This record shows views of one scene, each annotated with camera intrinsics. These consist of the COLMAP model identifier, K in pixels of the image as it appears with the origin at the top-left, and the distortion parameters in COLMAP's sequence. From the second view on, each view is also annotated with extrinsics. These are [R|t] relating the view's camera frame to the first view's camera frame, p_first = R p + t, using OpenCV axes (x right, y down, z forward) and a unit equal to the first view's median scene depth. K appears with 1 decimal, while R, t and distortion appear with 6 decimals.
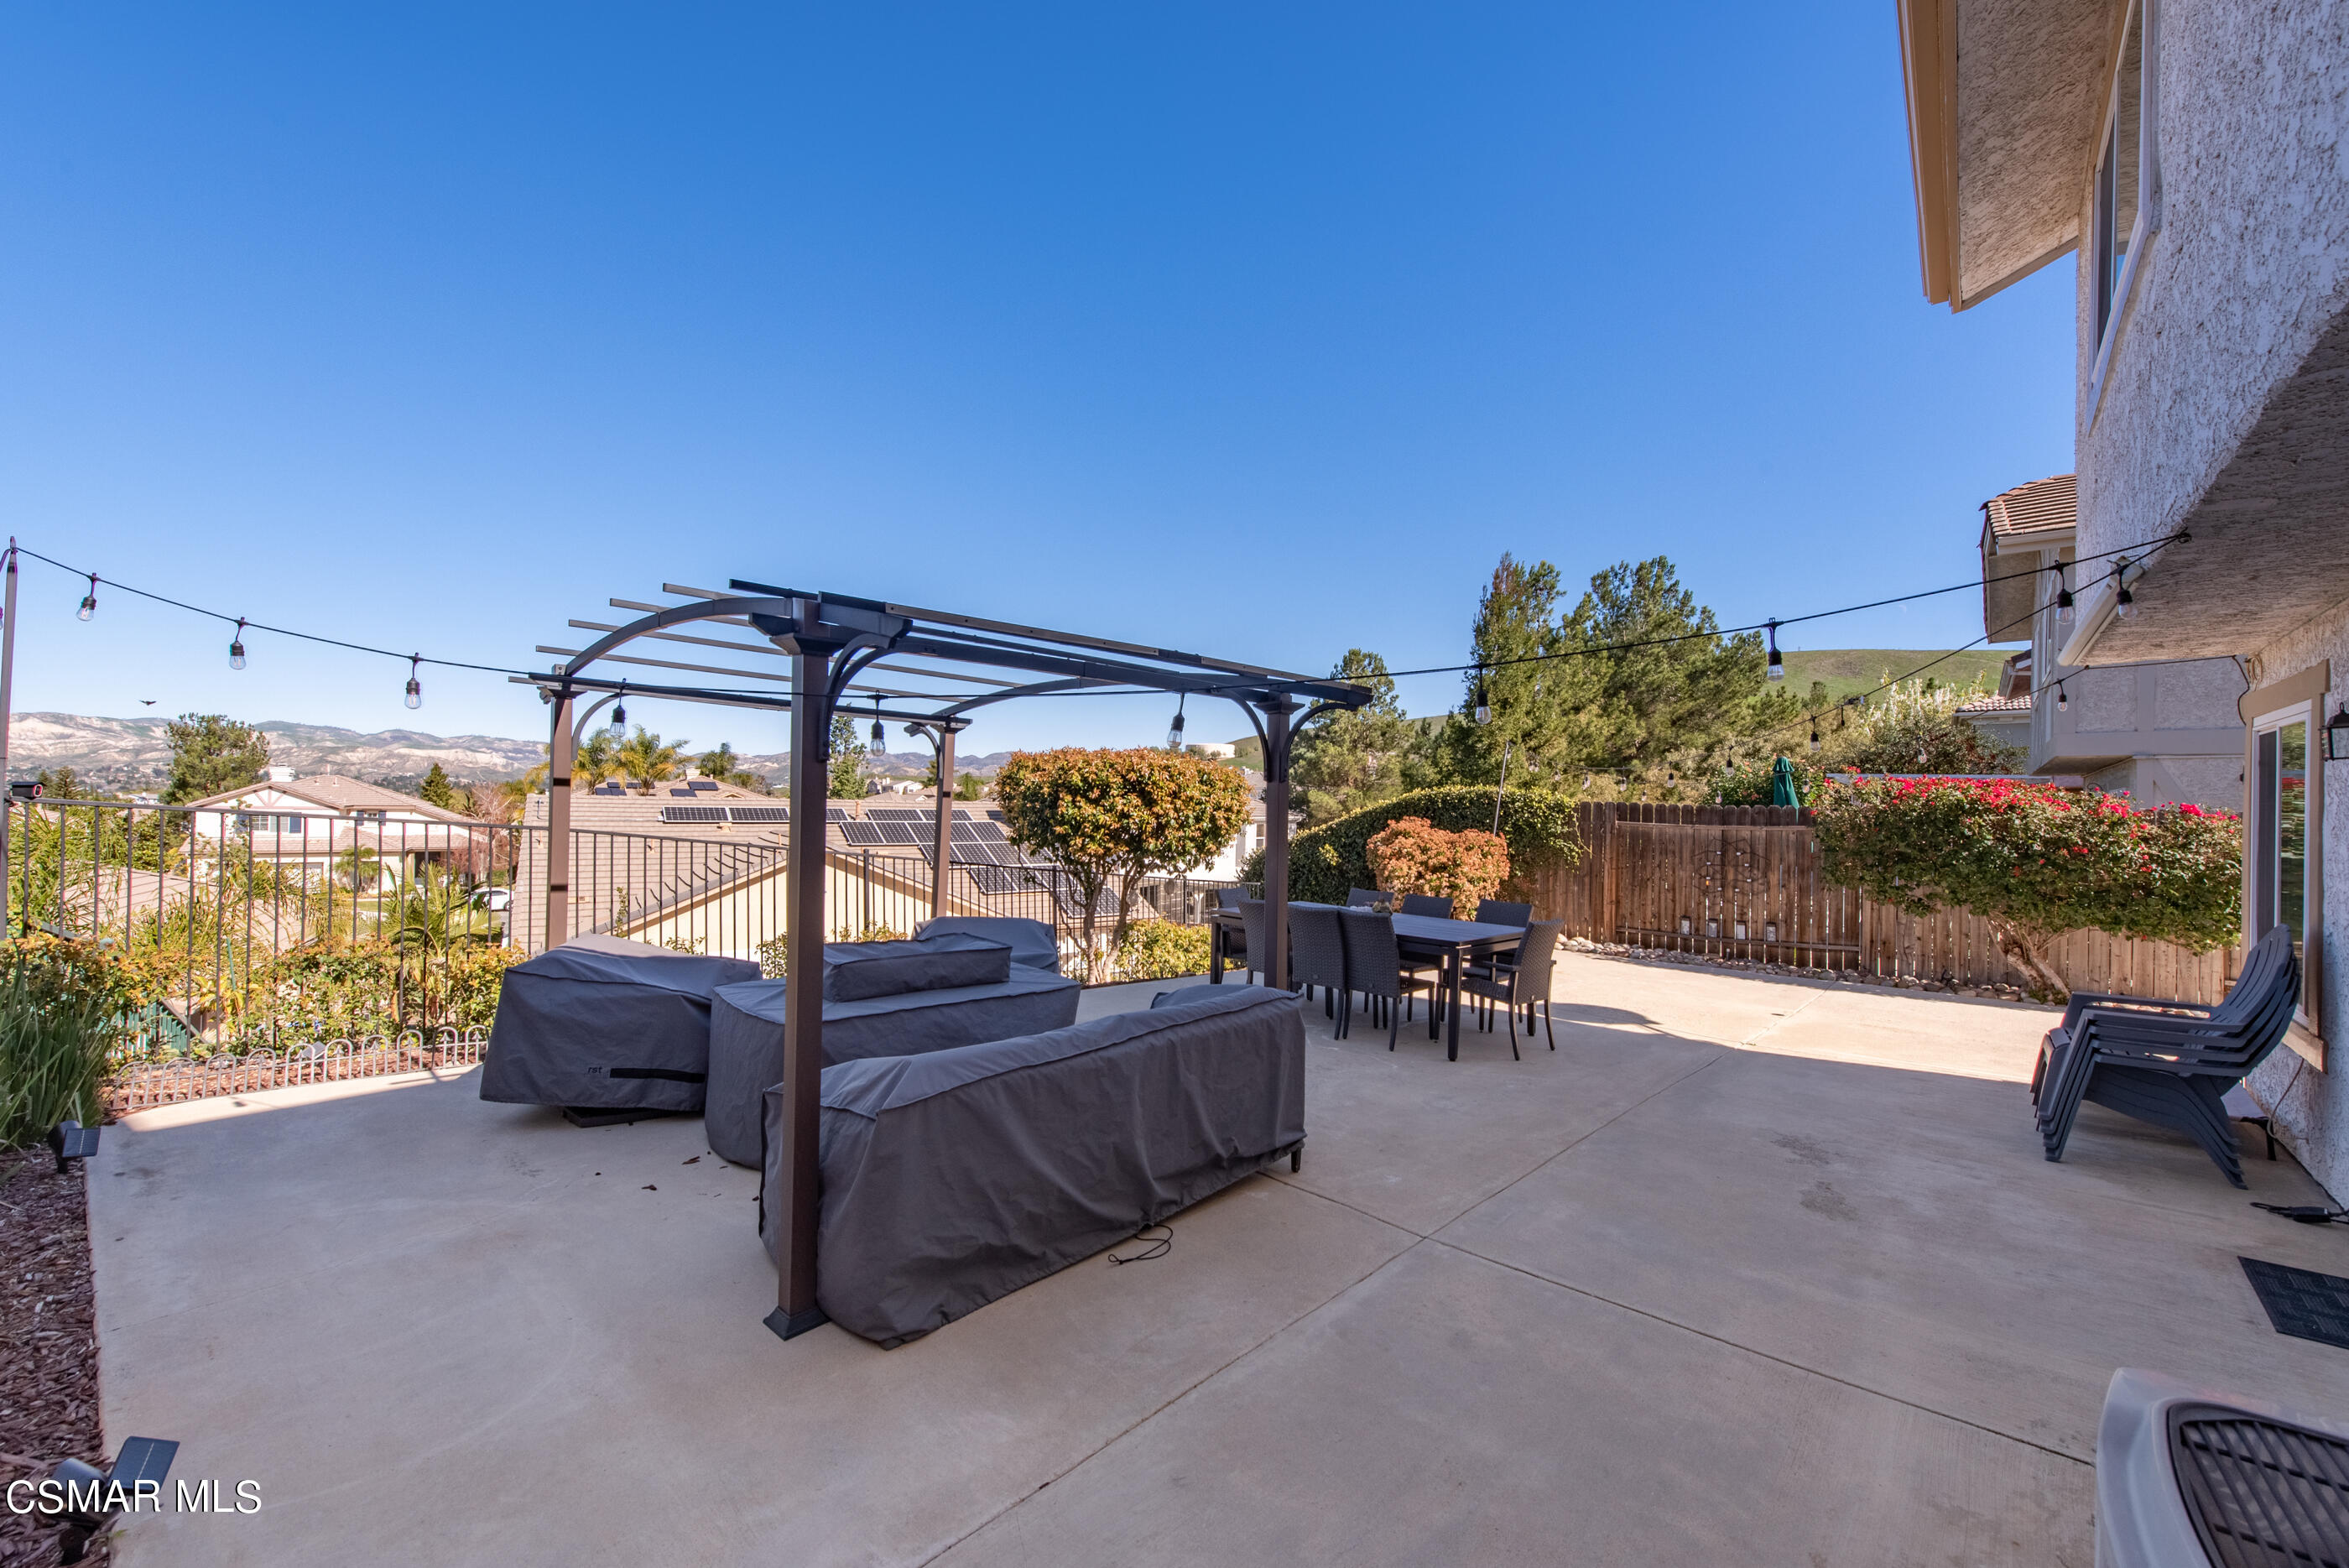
lens RADIAL K [[937.4, 0, 1187.7], [0, 937.4, 791.3], [0, 0, 1]] dist [0.007644, -0.002025]
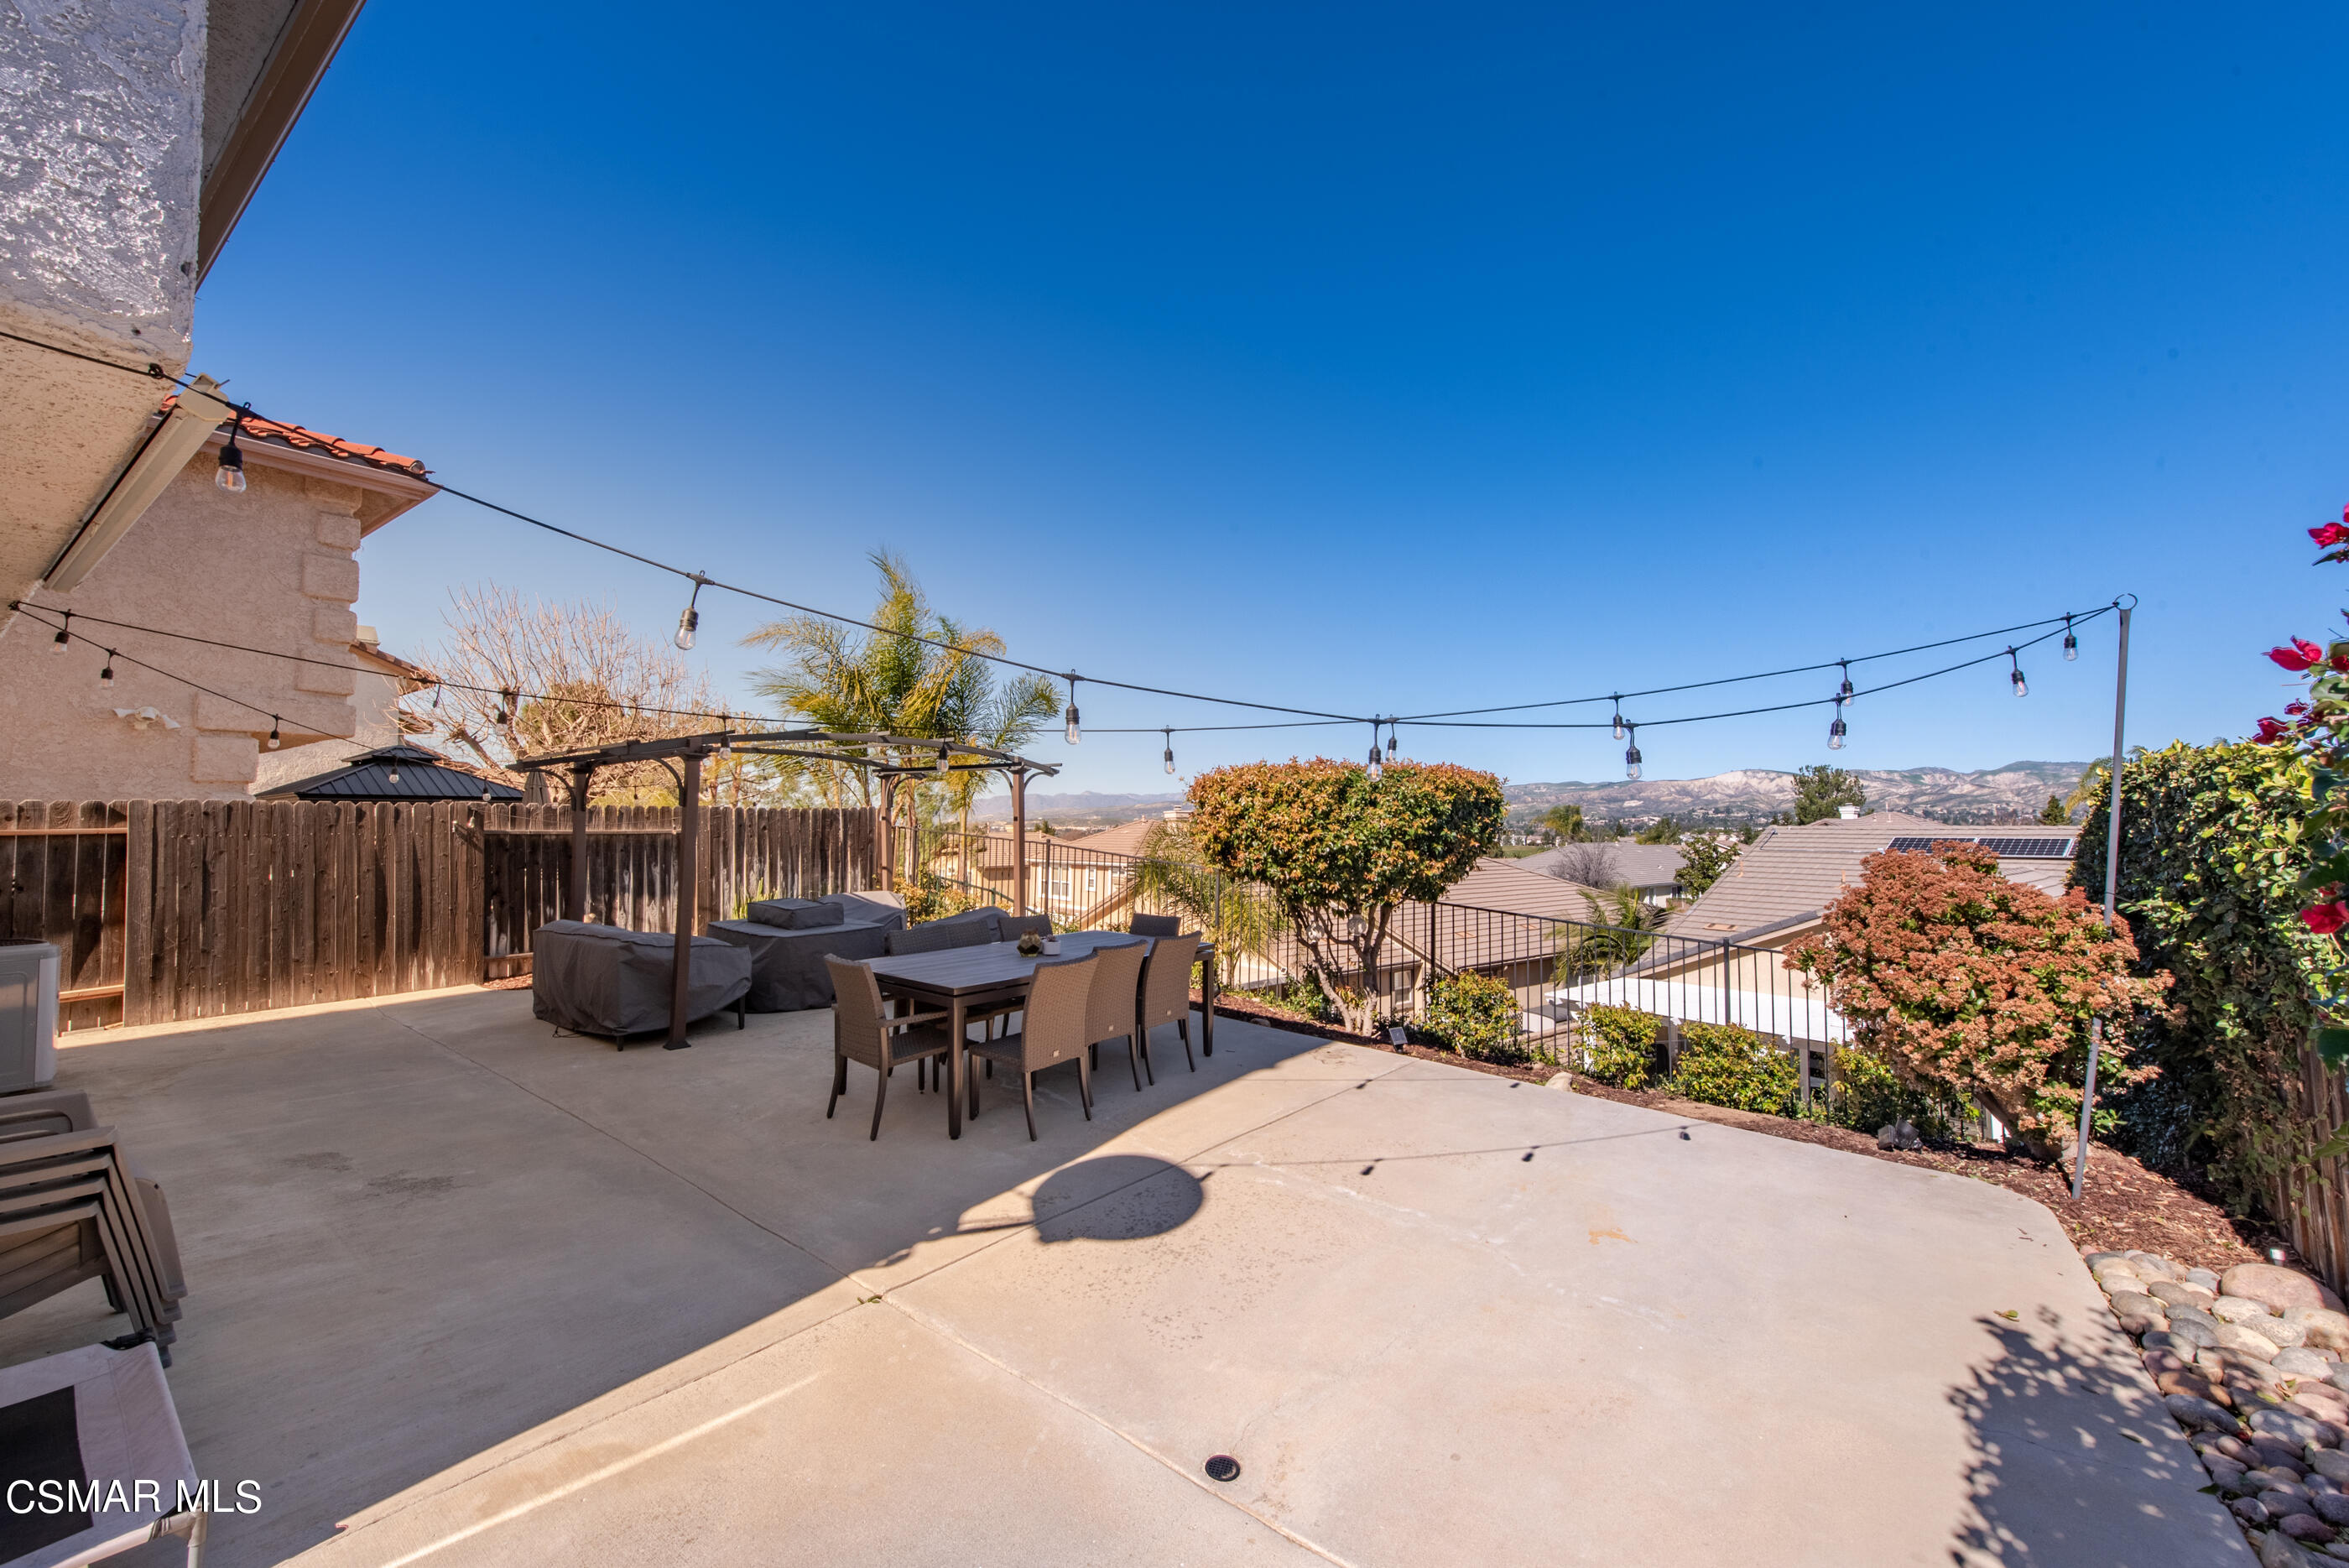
lens RADIAL K [[937.4, 0, 1189.0], [0, 937.4, 780.9], [0, 0, 1]] dist [0.007644, -0.002025]
pose [[0.070695, -0.065853, -0.995322, 1.004389], [0.016399, 0.997760, -0.064849, 0.036204], [0.997363, -0.011738, 0.071617, 1.031338]]
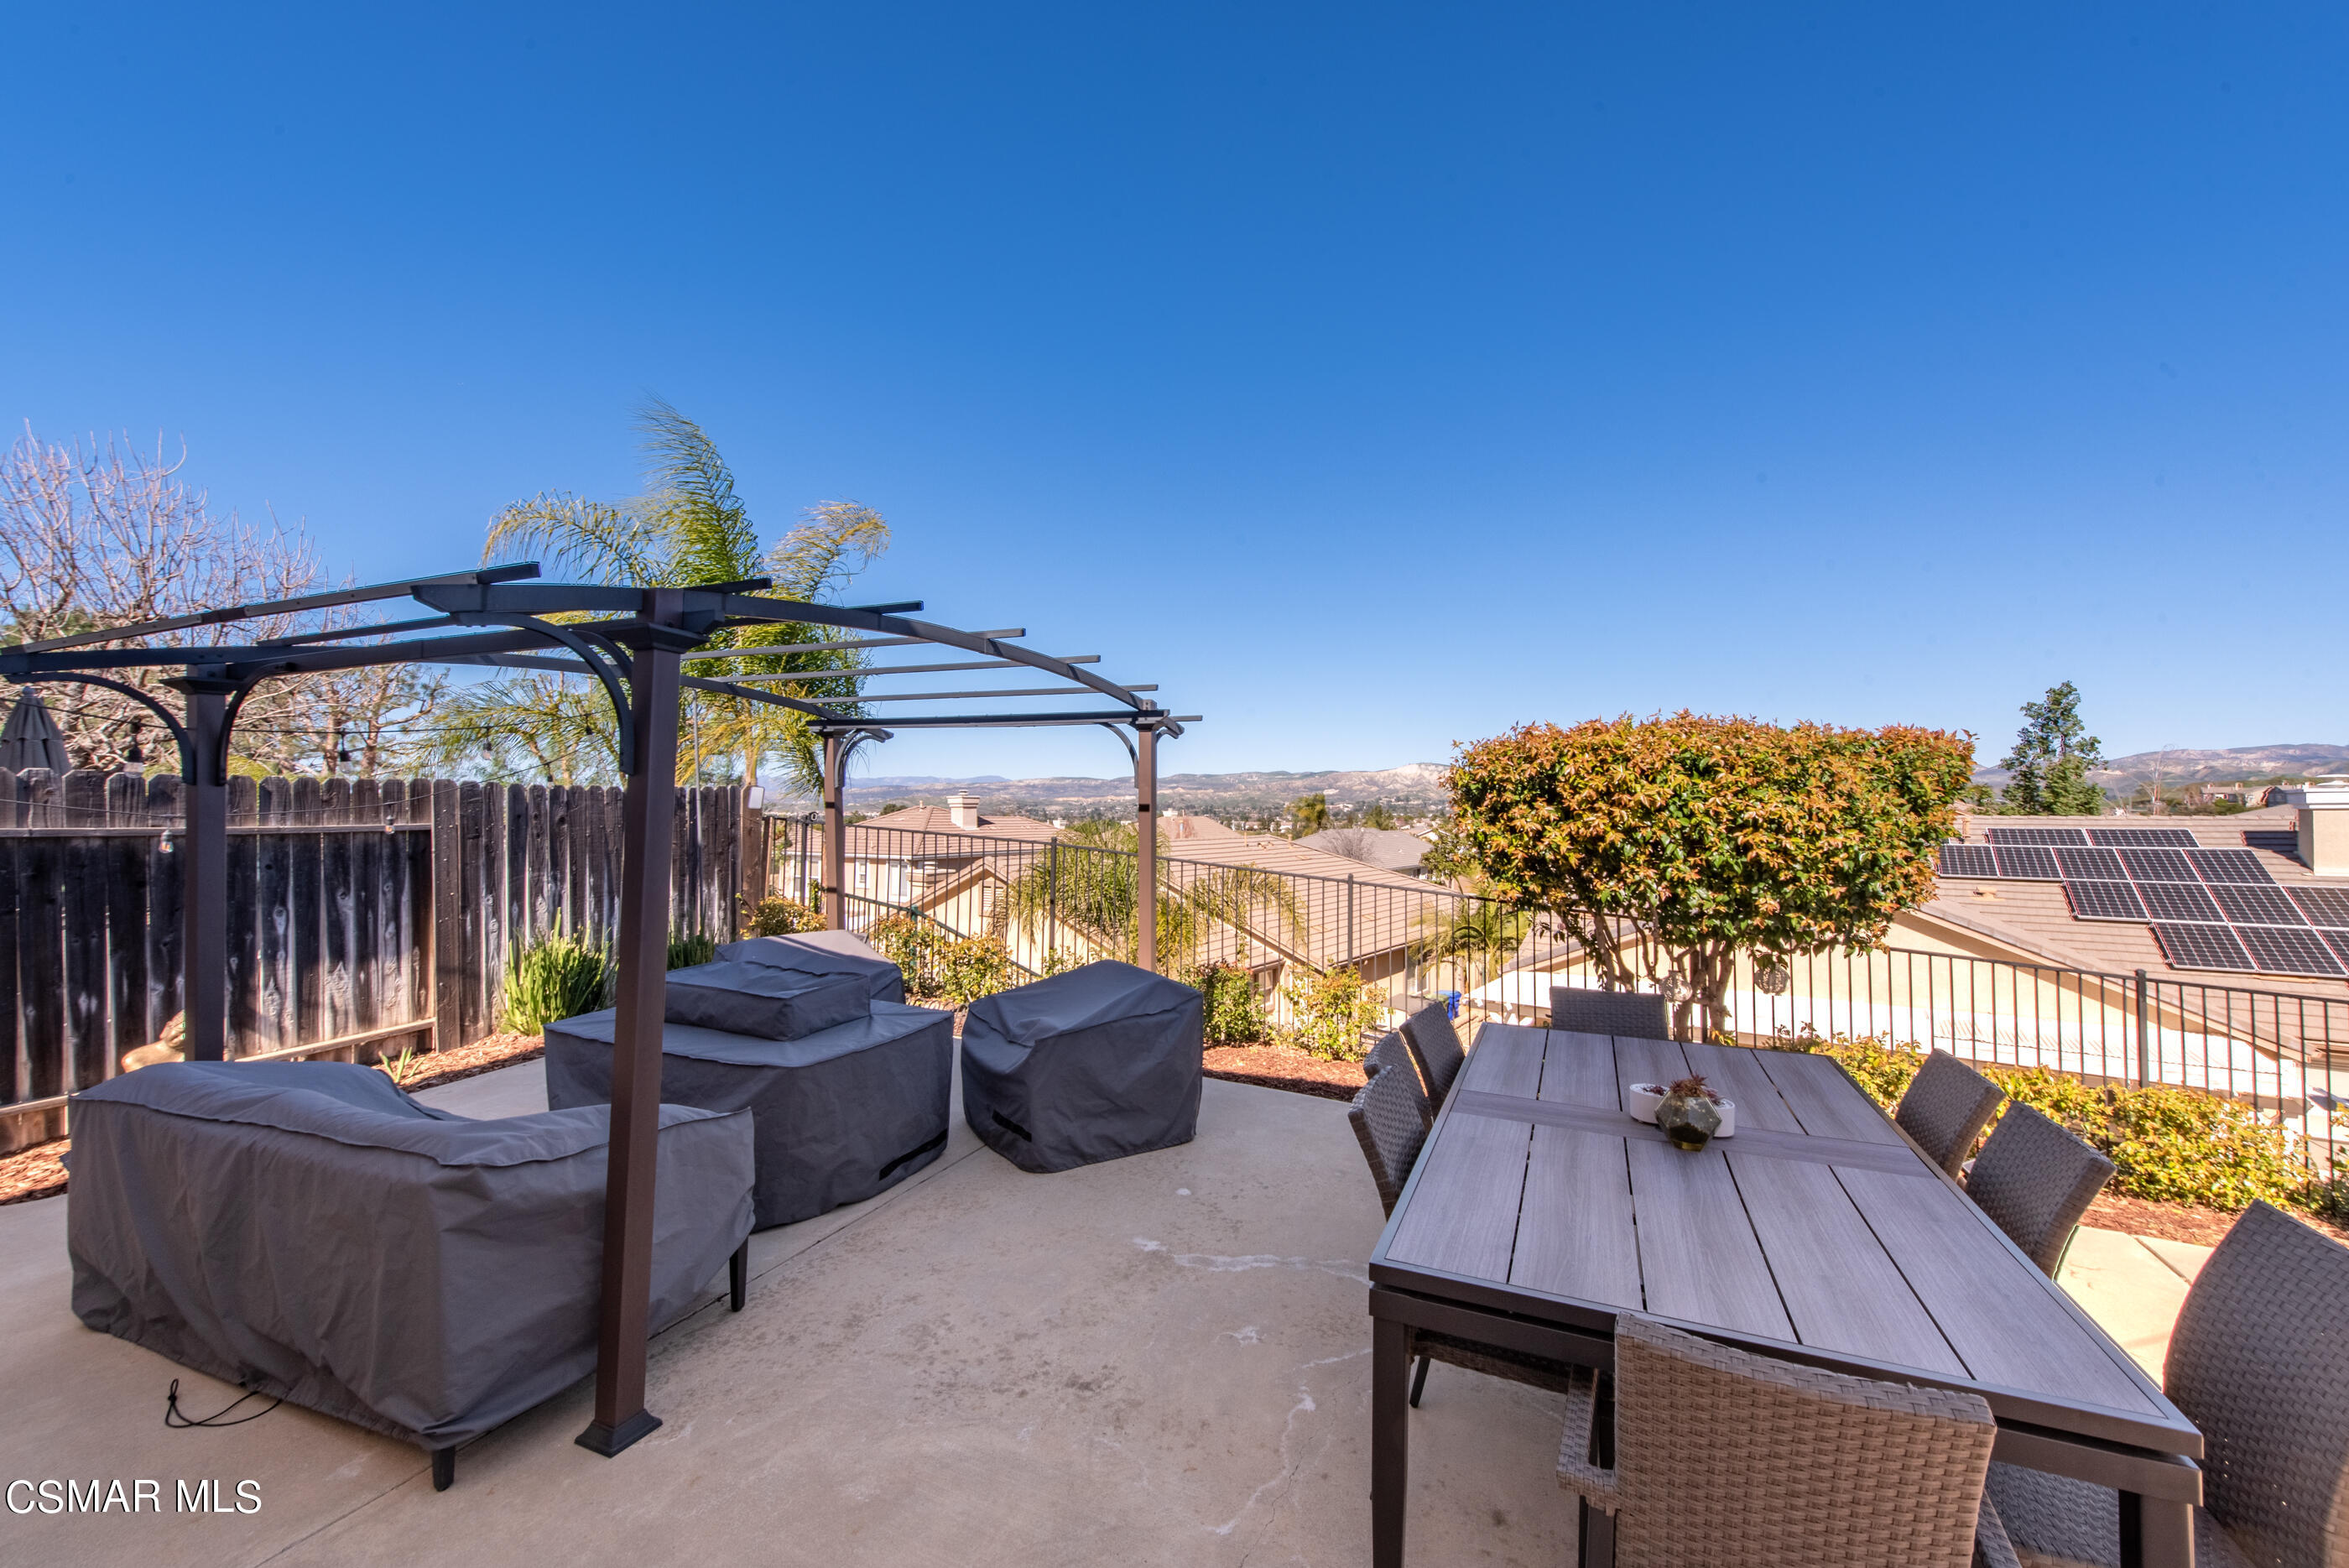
lens RADIAL K [[937.4, 0, 1195.8], [0, 937.4, 797.2], [0, 0, 1]] dist [0.007644, -0.002025]
pose [[0.364504, -0.031908, -0.930655, 0.478755], [0.017815, 0.999469, -0.027289, 0.015775], [0.931031, -0.006632, 0.364879, 0.693858]]
